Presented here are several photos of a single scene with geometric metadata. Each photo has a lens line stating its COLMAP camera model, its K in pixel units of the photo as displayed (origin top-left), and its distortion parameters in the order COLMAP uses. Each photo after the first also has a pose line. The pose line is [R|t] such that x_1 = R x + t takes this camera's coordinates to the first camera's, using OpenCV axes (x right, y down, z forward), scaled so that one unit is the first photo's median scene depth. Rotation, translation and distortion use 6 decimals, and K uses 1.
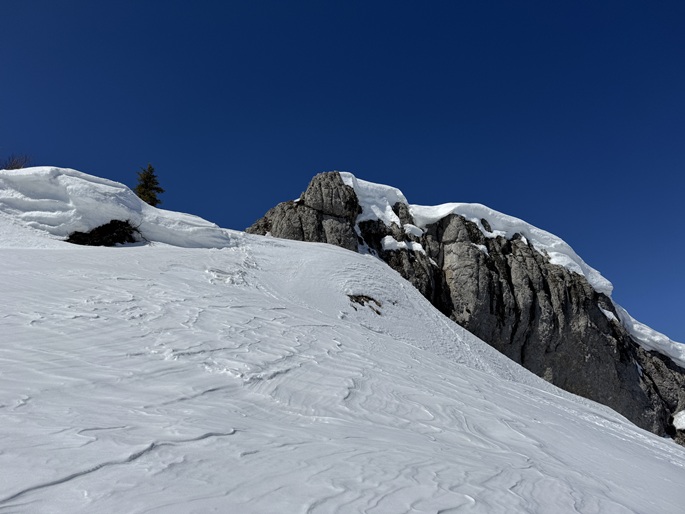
lens RADIAL K [[480.8, 0, 342.5], [0, 480.8, 257.0], [0, 0, 1]] dist [0.118101, -0.131541]
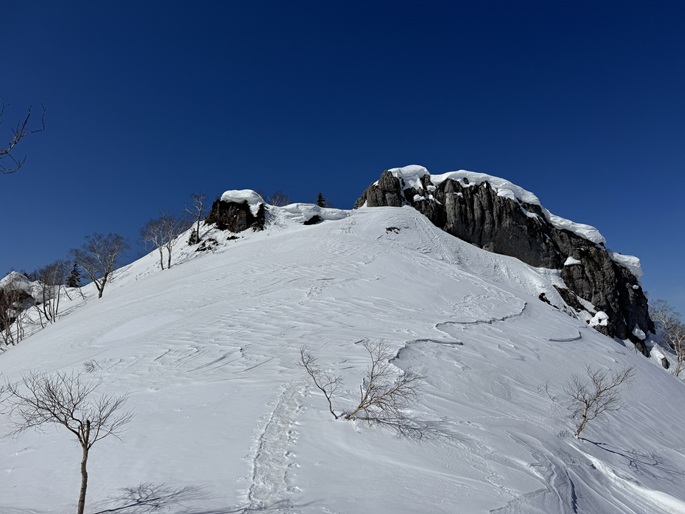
lens RADIAL K [[480.8, 0, 342.5], [0, 480.8, 257.0], [0, 0, 1]] dist [0.118101, -0.131541]
pose [[0.937108, -0.082977, -0.339032, 0.523980], [0.154545, 0.969569, 0.189874, -0.248885], [0.312959, -0.230328, 0.921415, -1.312780]]
